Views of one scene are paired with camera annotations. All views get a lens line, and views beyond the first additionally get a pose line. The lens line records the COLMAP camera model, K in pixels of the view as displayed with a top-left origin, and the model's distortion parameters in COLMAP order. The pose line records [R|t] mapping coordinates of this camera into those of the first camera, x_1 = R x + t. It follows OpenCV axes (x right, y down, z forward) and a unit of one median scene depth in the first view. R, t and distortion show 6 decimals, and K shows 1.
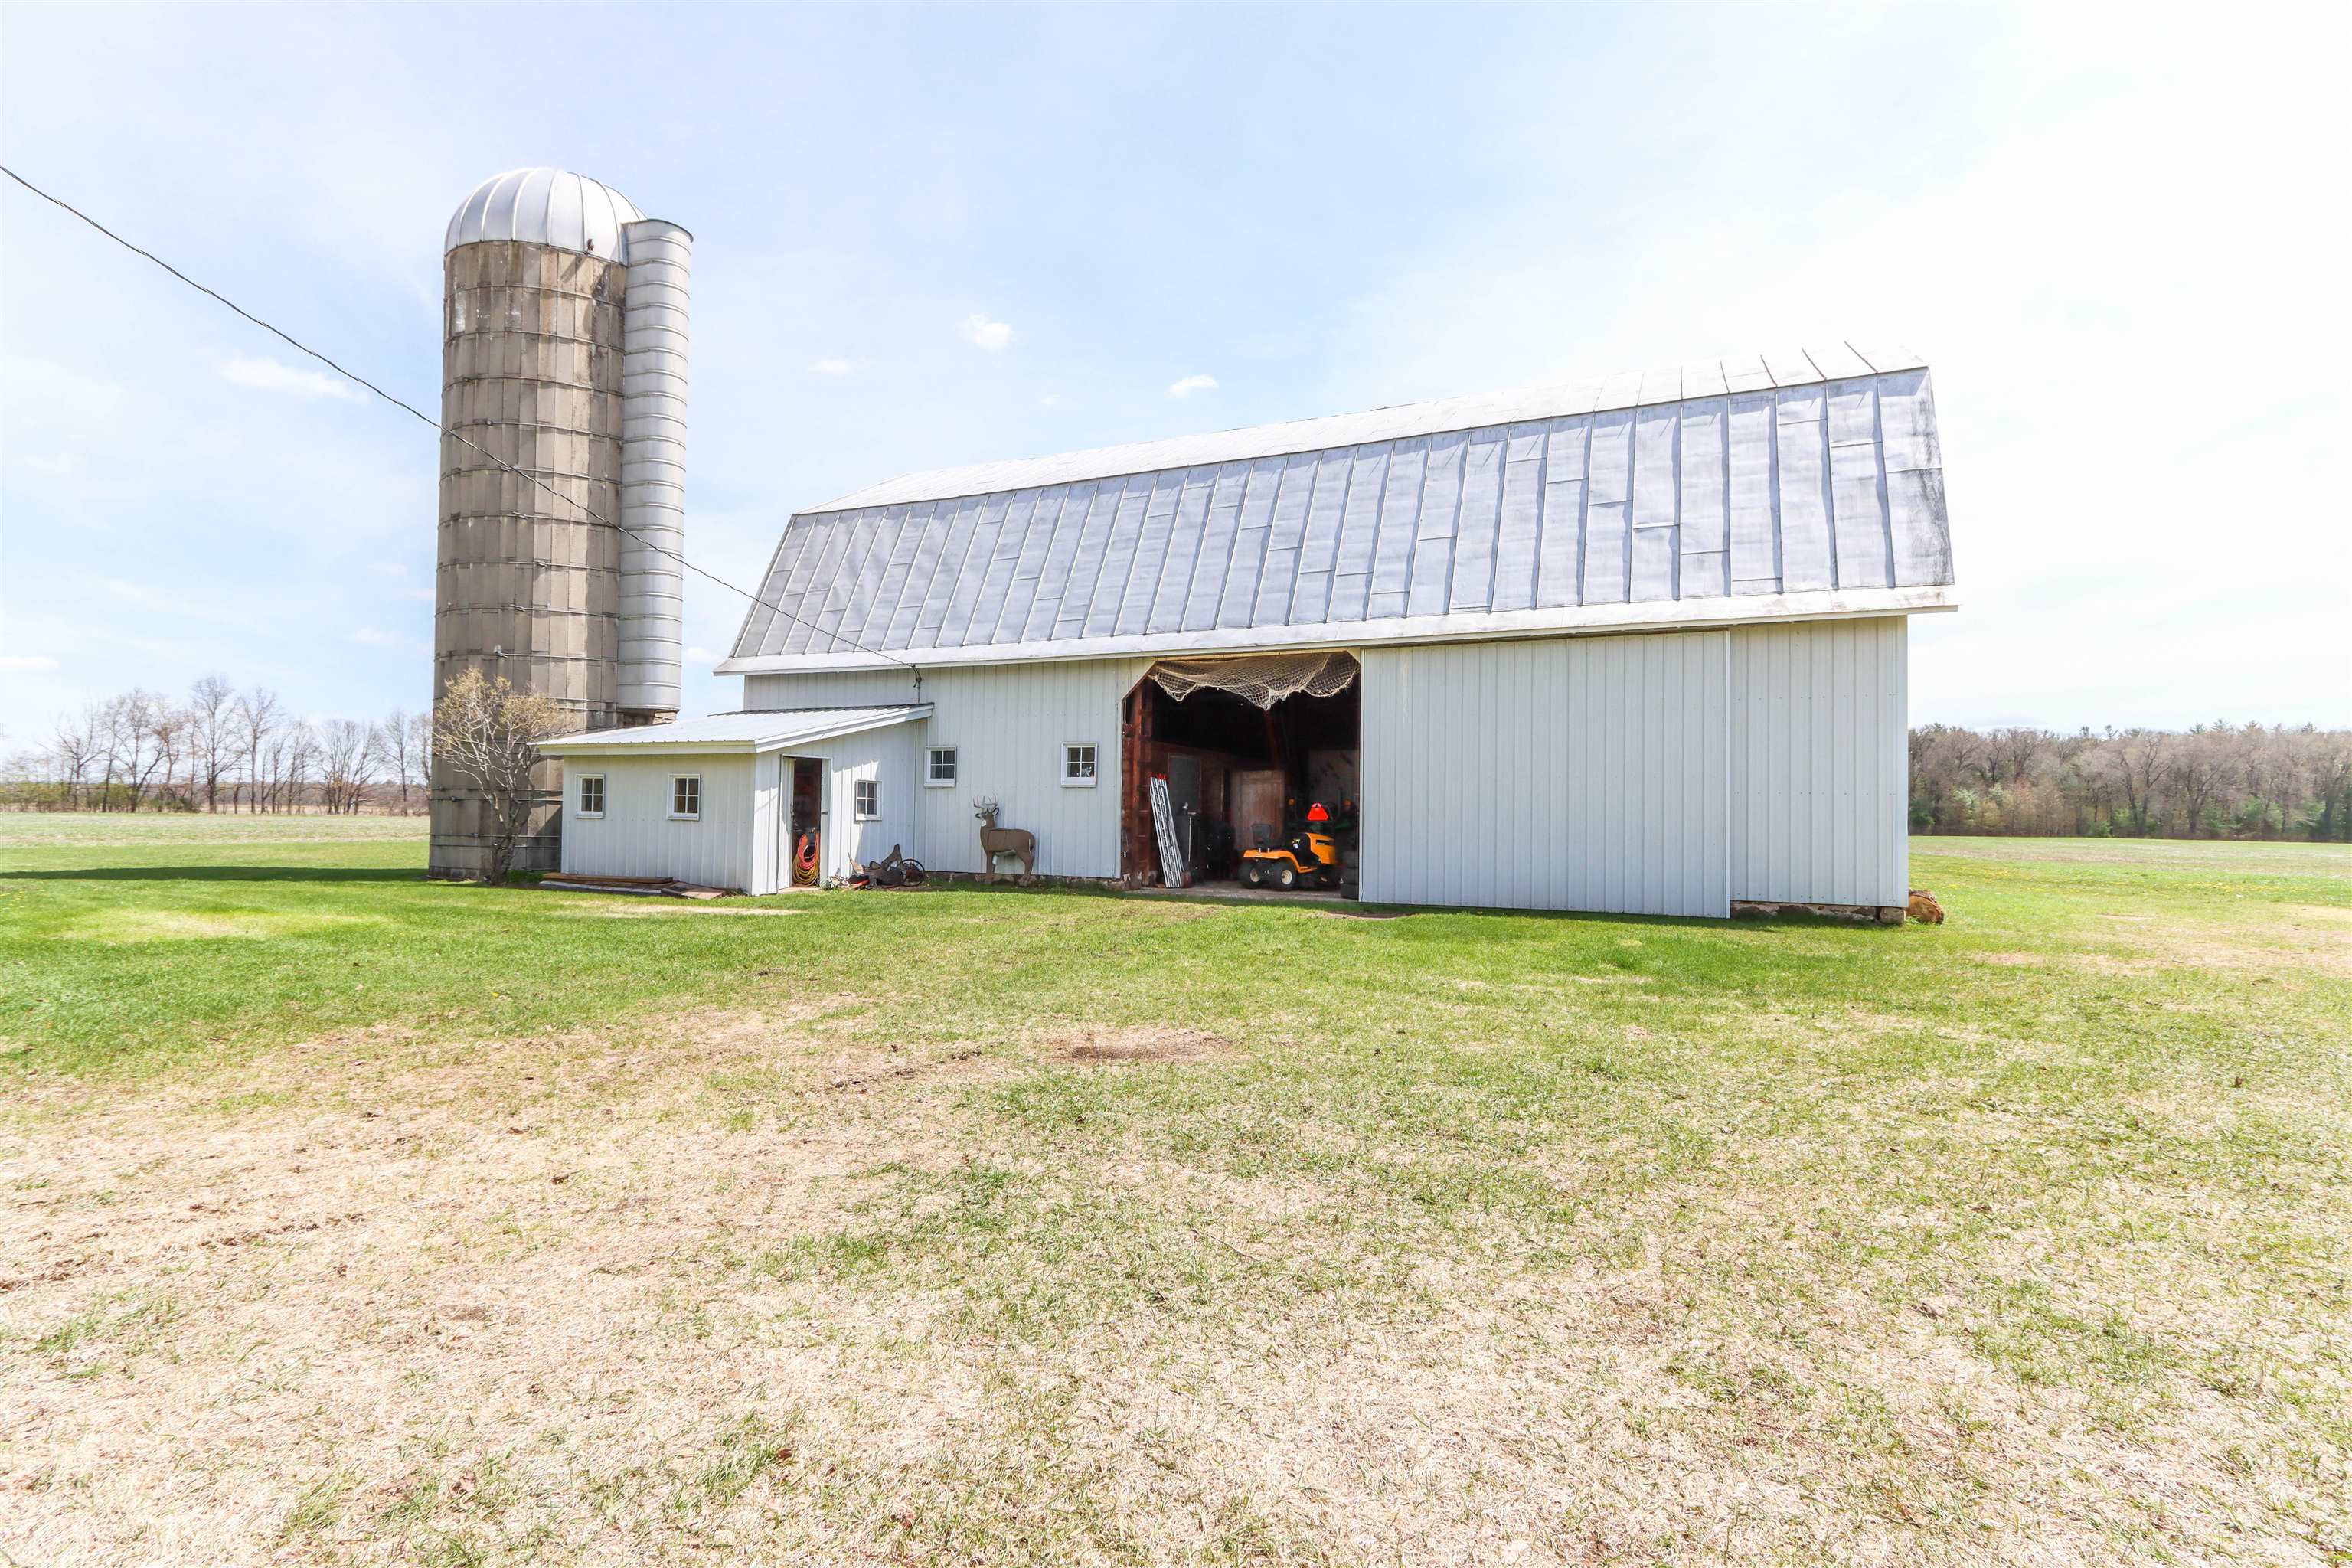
lens RADIAL K [[1078.7, 0, 1172.8], [0, 1078.7, 794.9], [0, 0, 1]] dist [0.000515, 0.003425]
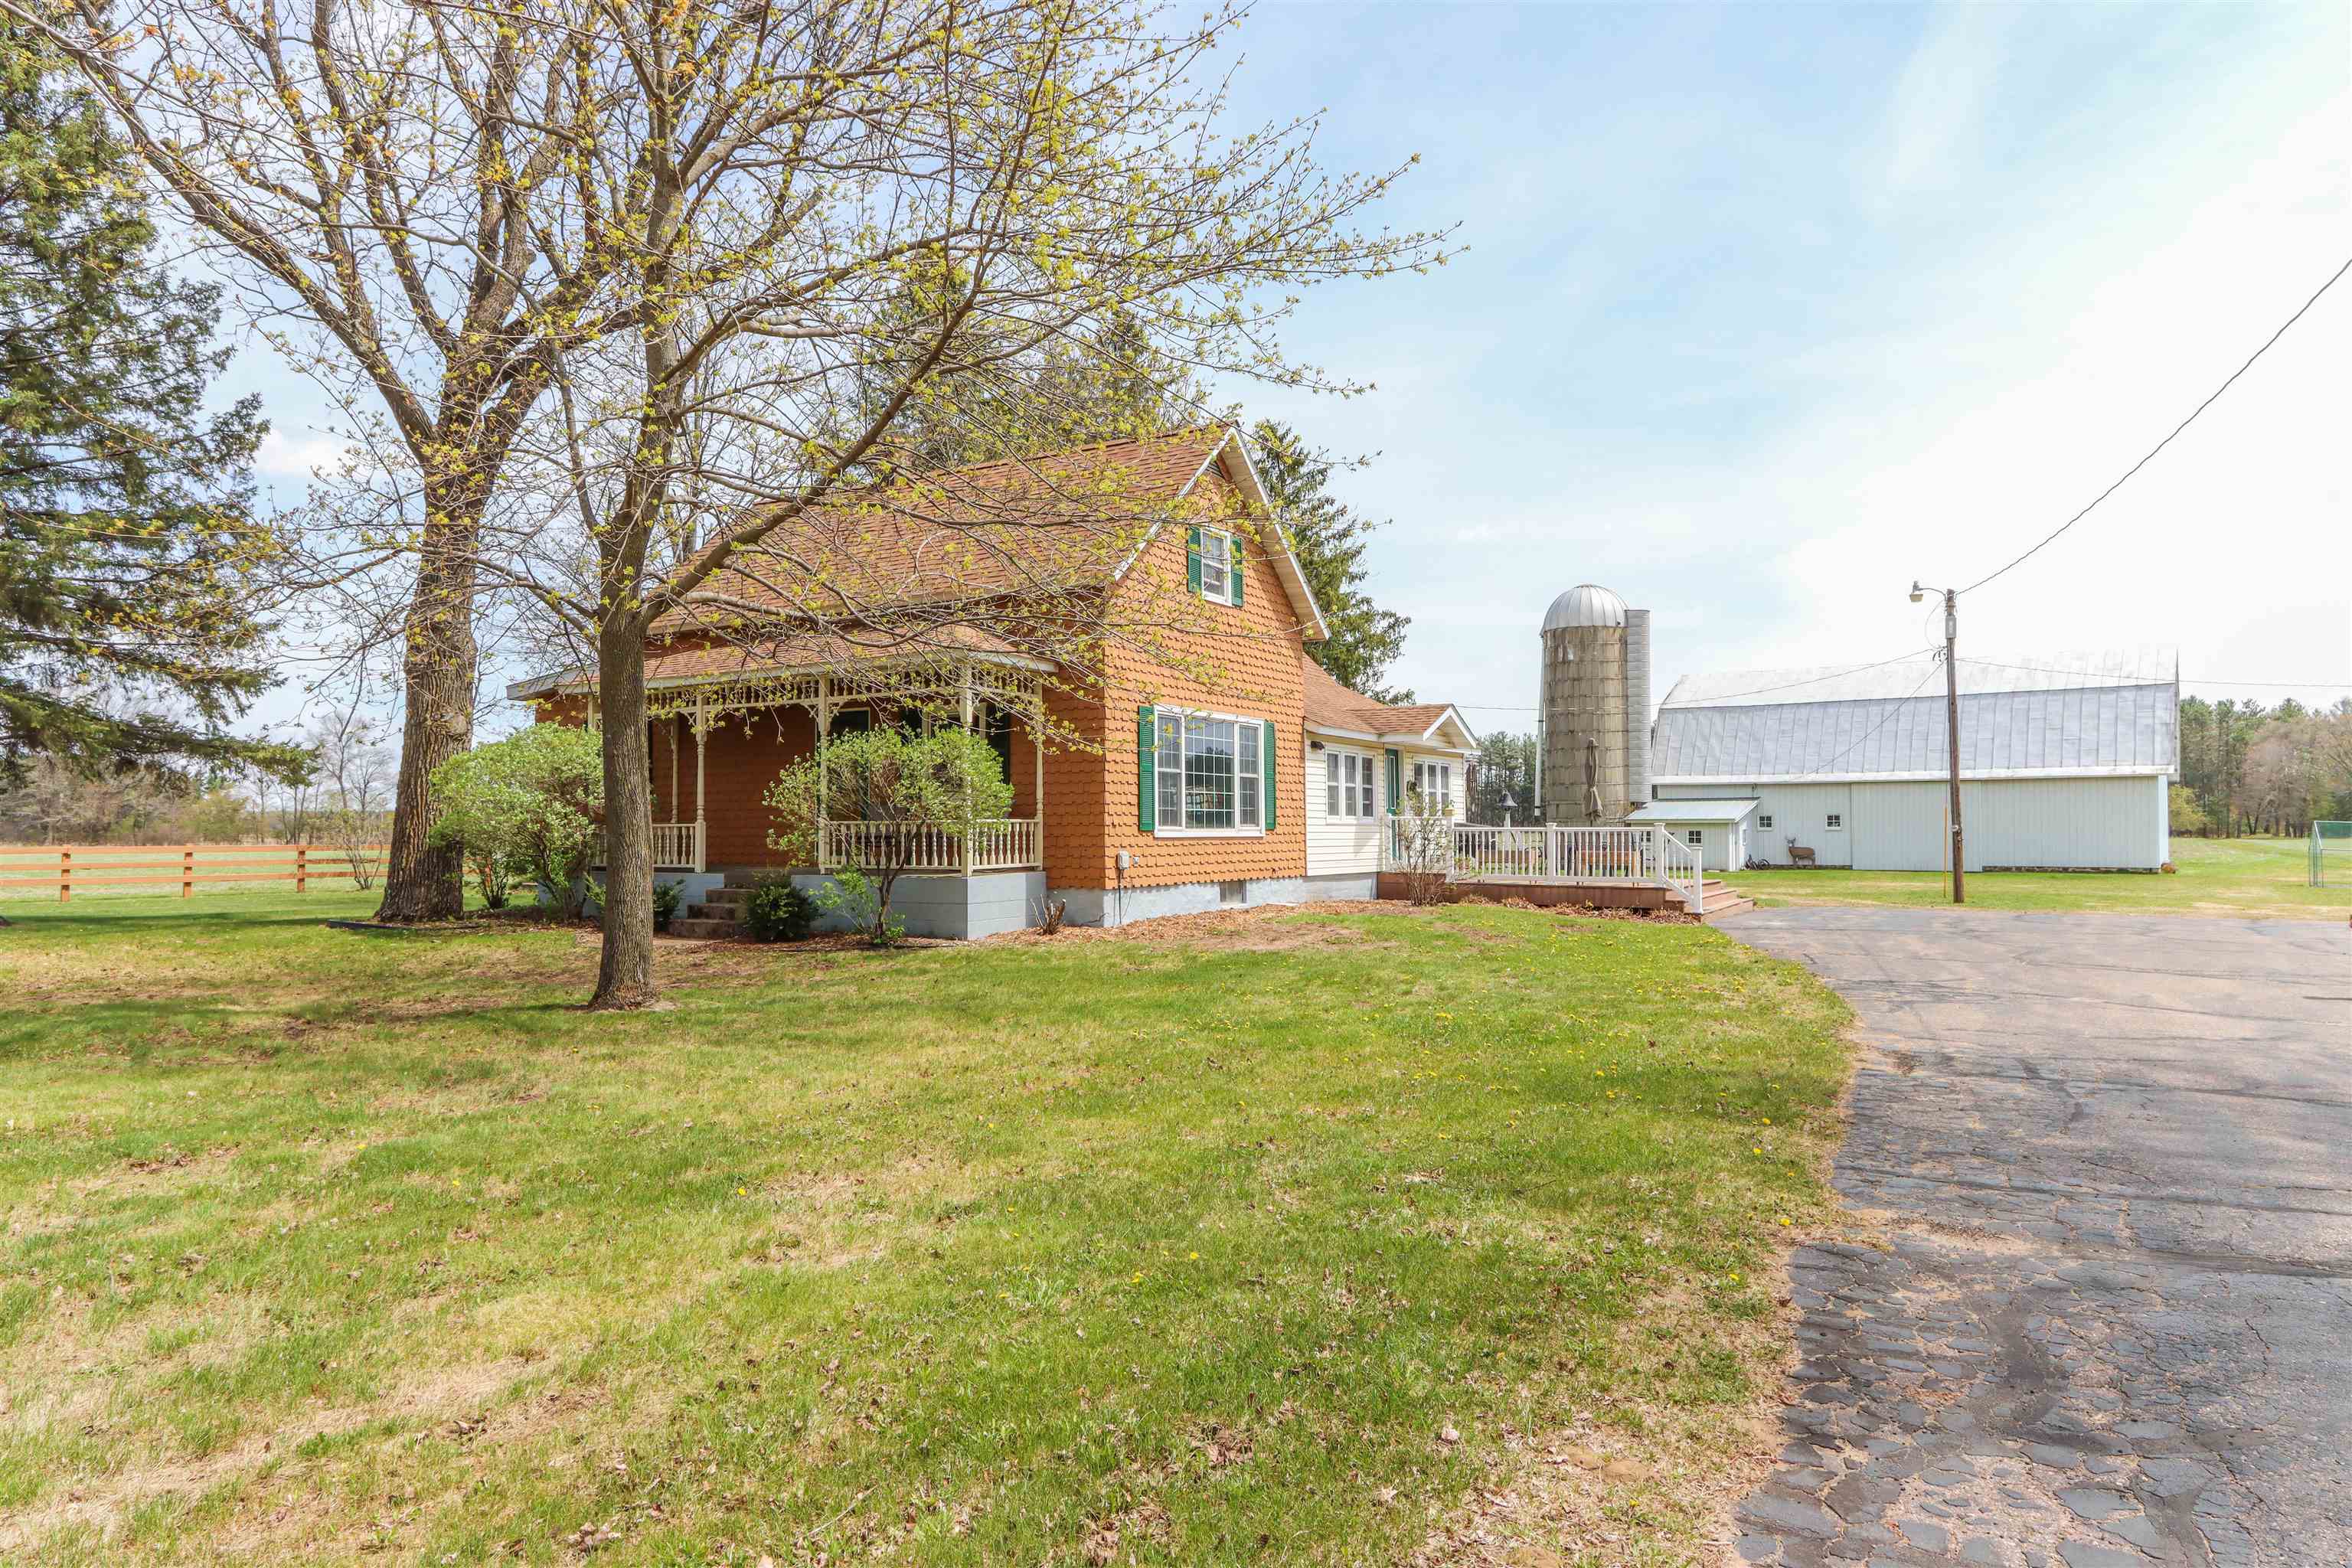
lens RADIAL K [[1423.4, 0, 1181.2], [0, 1423.4, 800.4], [0, 0, 1]] dist [-0.003782, 0.001202]
pose [[0.977843, -0.021127, -0.208269, -0.990315], [0.021183, 0.999774, -0.001962, -0.116543], [0.208263, -0.002493, 0.978070, -2.913084]]
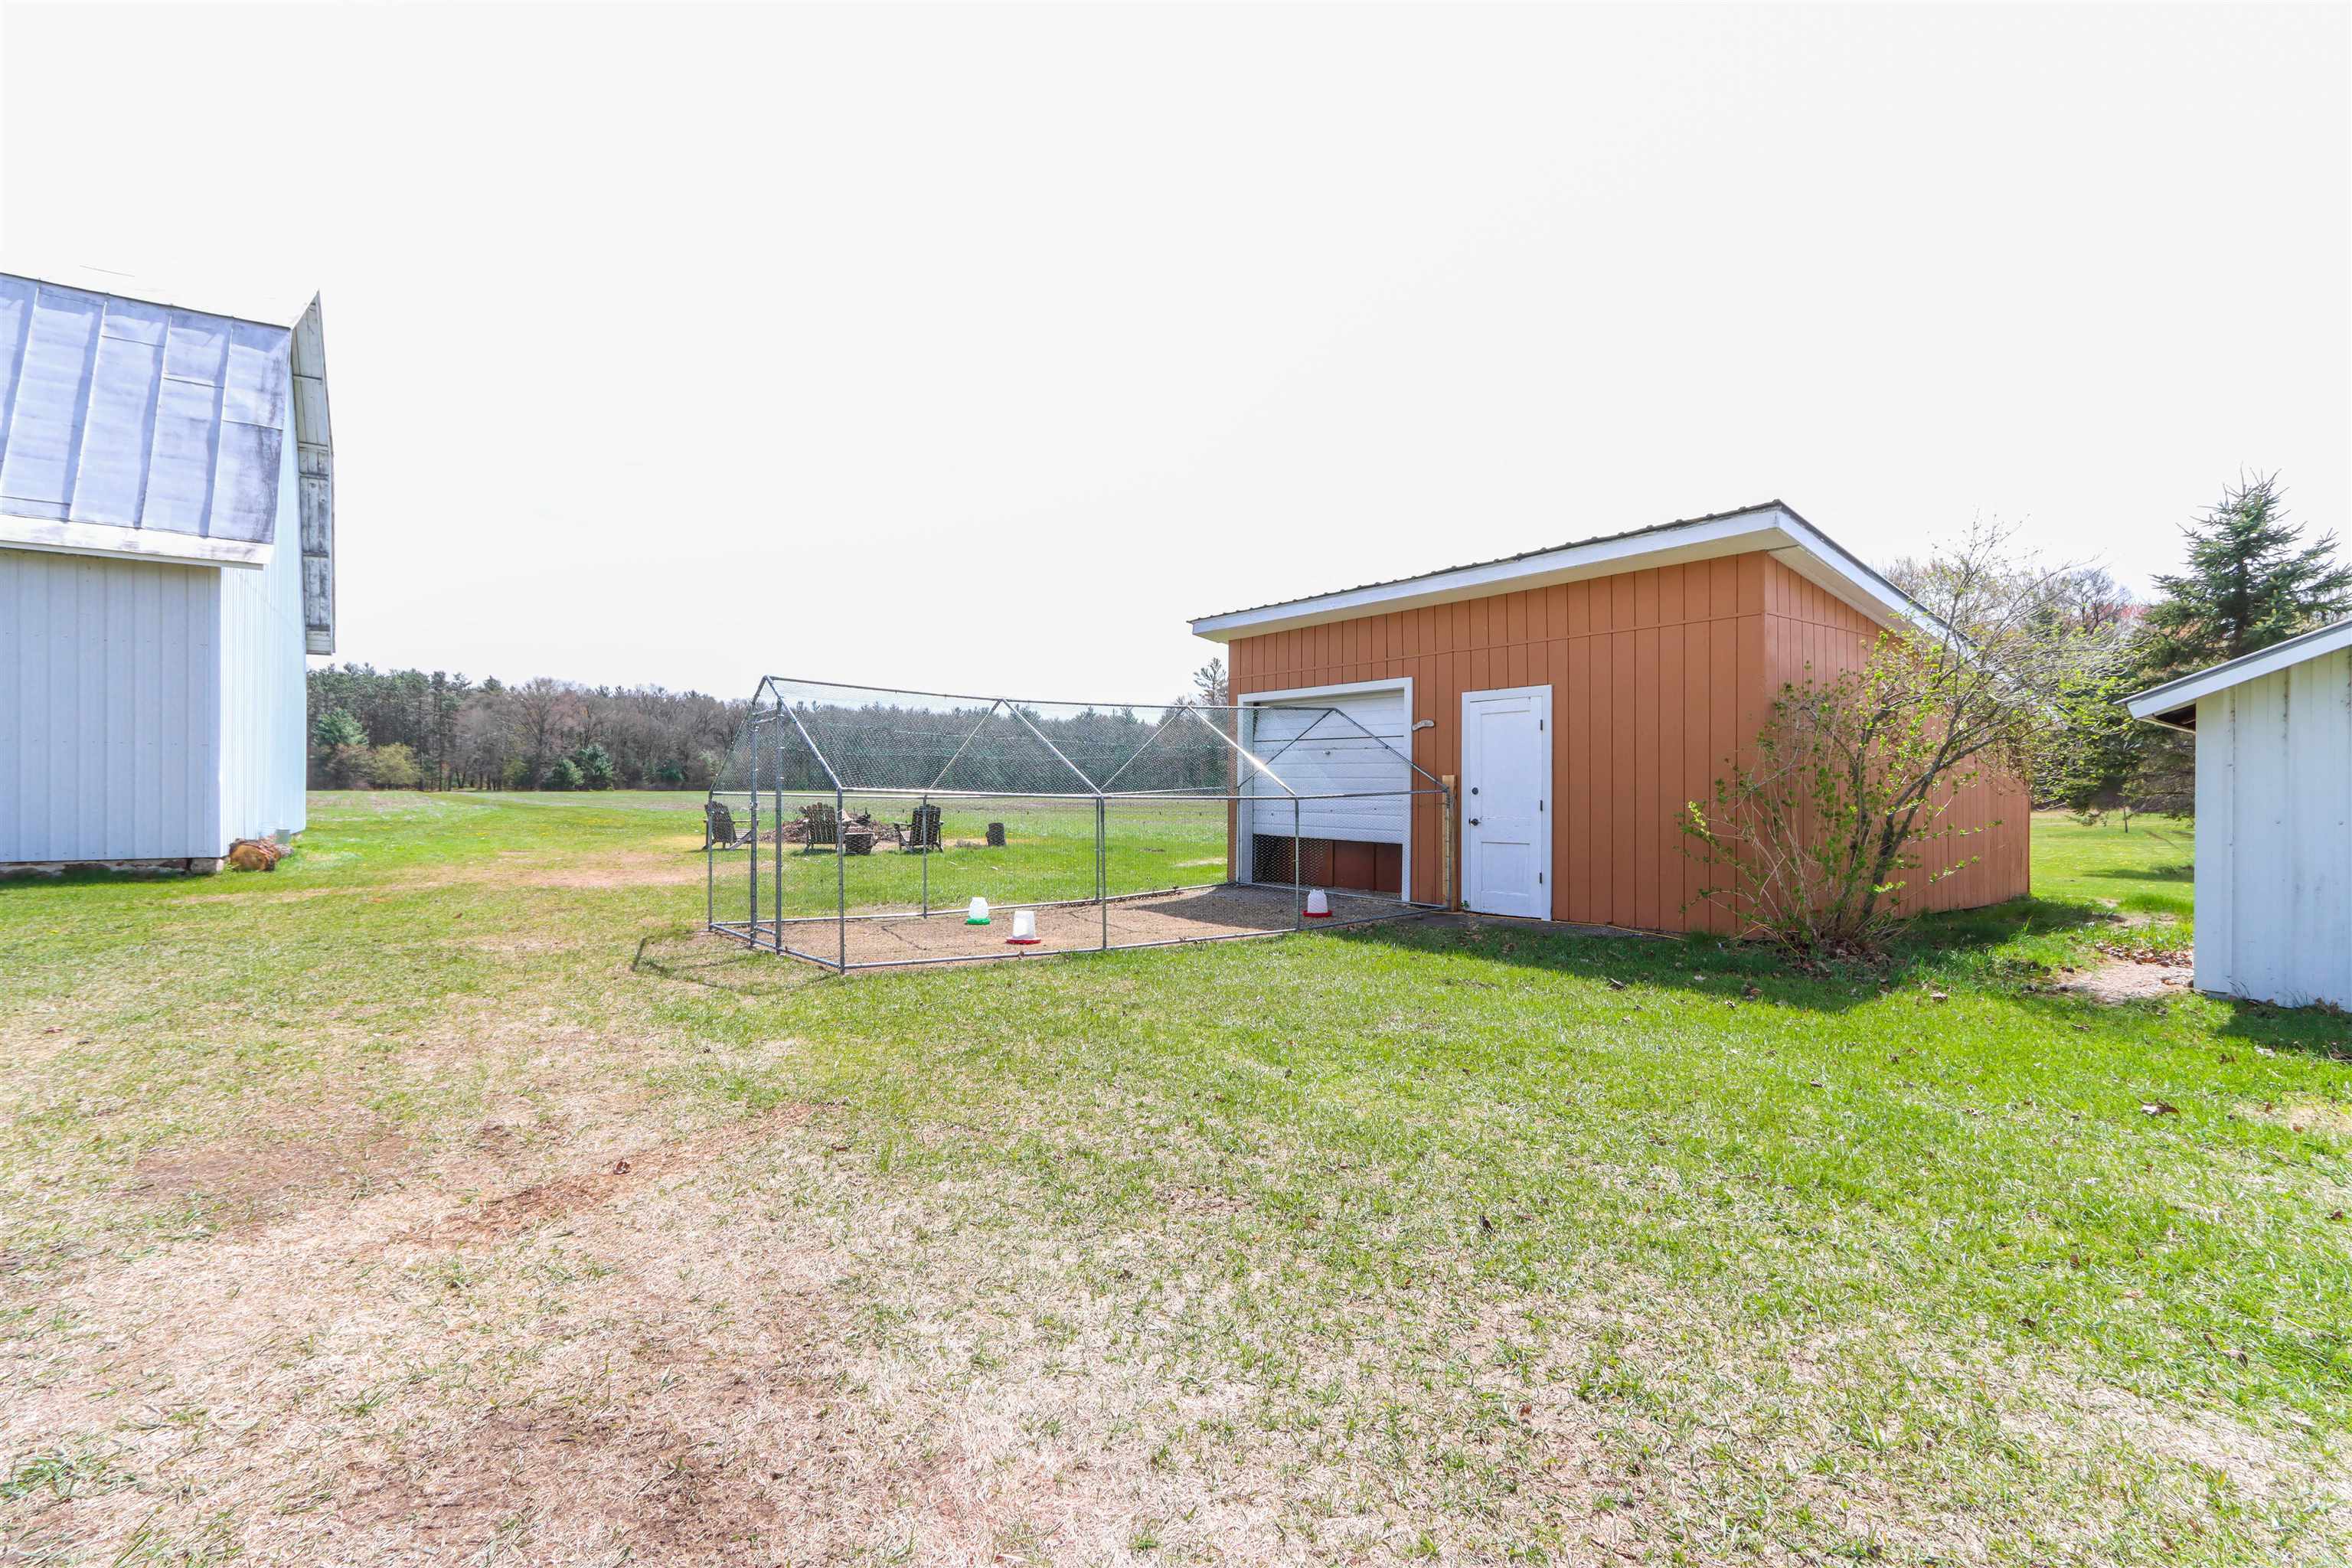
lens RADIAL K [[1078.7, 0, 1165.8], [0, 1078.7, 791.0], [0, 0, 1]] dist [0.000515, 0.003425]
pose [[0.526728, -0.013846, 0.849921, 0.231556], [-0.016125, 0.999525, 0.026276, 0.001194], [-0.849881, -0.027545, 0.526254, -0.229462]]
